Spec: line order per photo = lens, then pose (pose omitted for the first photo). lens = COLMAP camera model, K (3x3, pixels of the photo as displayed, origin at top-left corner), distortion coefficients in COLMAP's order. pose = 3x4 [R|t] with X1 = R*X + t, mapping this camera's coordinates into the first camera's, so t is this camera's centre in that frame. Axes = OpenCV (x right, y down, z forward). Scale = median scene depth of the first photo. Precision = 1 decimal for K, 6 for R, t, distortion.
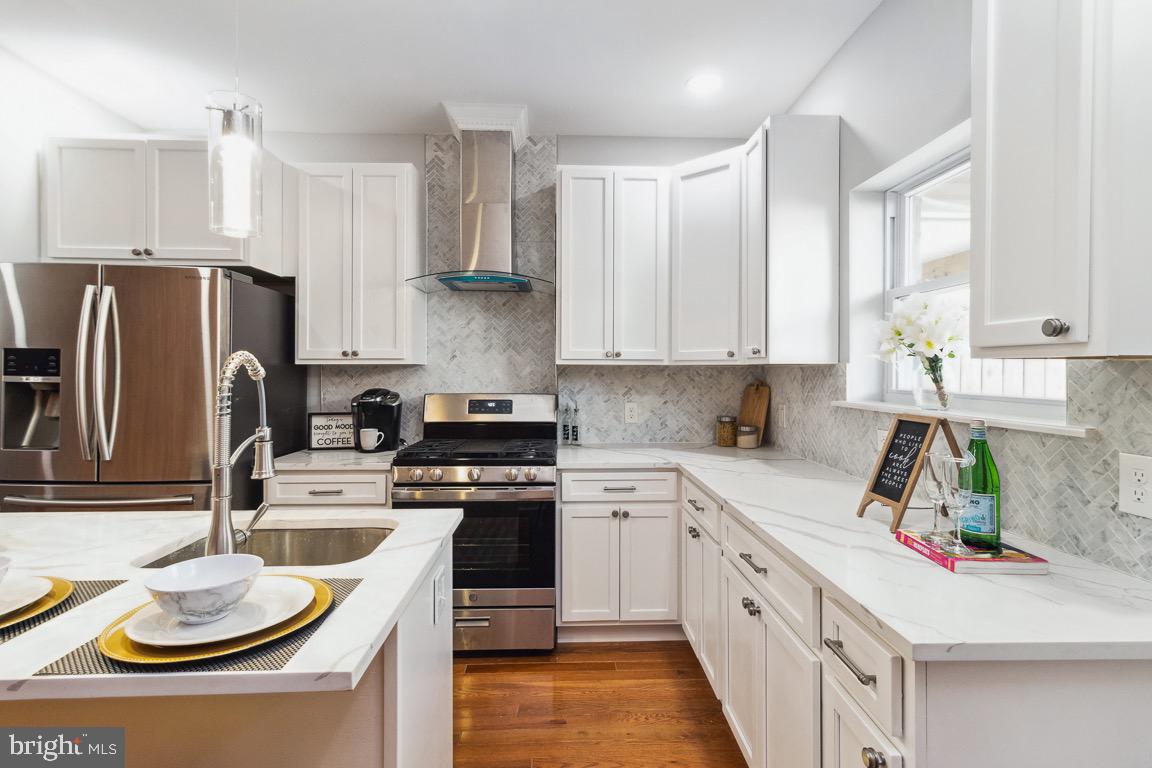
lens RADIAL K [[546.6, 0, 577.1], [0, 546.6, 368.0], [0, 0, 1]] dist [0.000872, 0.001146]
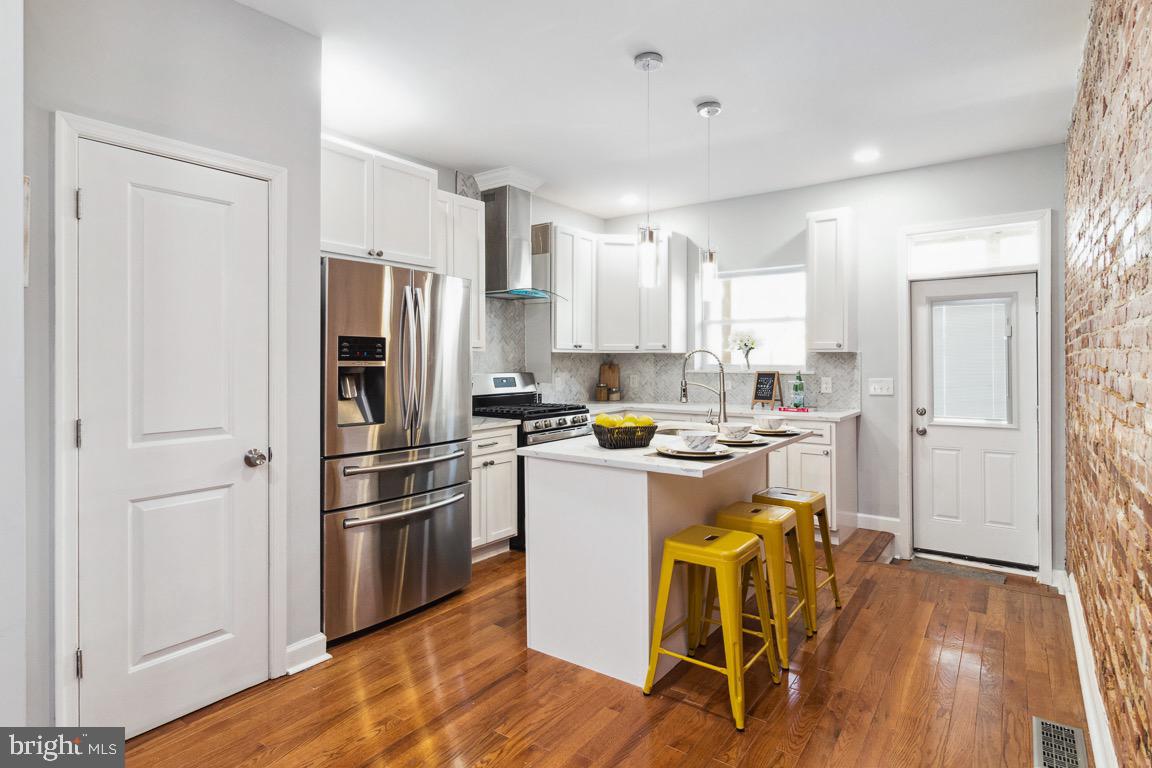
lens RADIAL K [[592.0, 0, 571.4], [0, 592.0, 373.7], [0, 0, 1]] dist [-0.015123, 0.000361]
pose [[0.626881, -0.023528, 0.778760, -1.303488], [-0.001911, 0.999494, 0.031736, 0.000769], [-0.779113, -0.021383, 0.626519, -0.085526]]
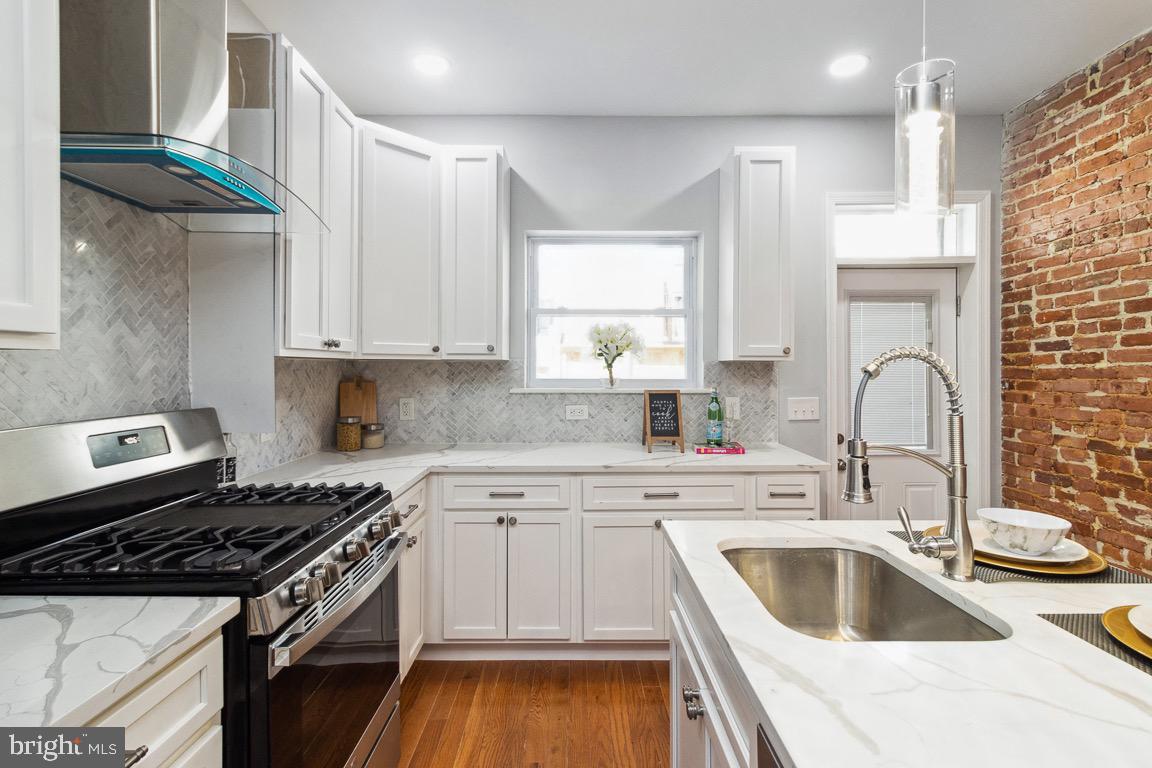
lens RADIAL K [[546.6, 0, 577.6], [0, 546.6, 366.0], [0, 0, 1]] dist [0.000872, 0.001146]
pose [[0.026718, -0.003474, 0.999637, -0.646428], [-0.006607, 0.999972, 0.003652, -0.000193], [-0.999621, -0.006702, 0.026695, 0.647554]]
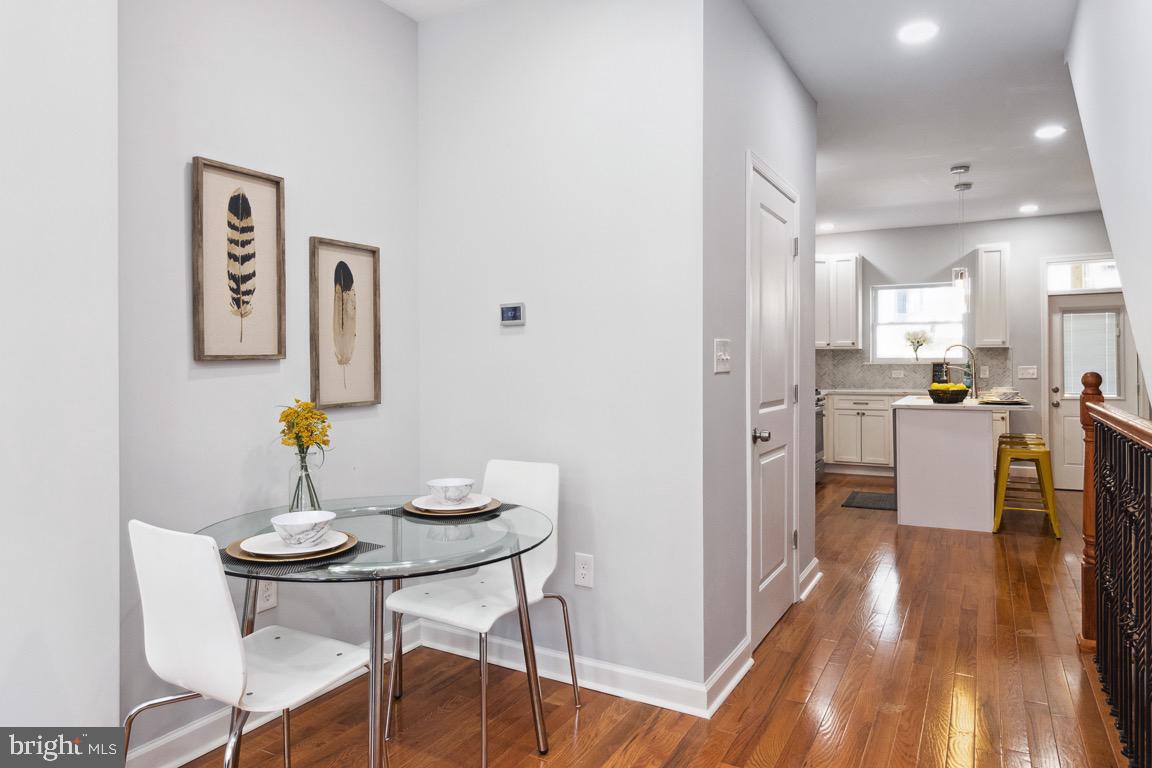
lens RADIAL K [[745.5, 0, 581.2], [0, 745.5, 374.2], [0, 0, 1]] dist [0.000487, 0.002869]
pose [[0.500819, -0.018368, 0.865357, -2.709868], [0.002075, 0.999797, 0.020021, 0.032059], [-0.865550, -0.008231, 0.500755, 0.293390]]
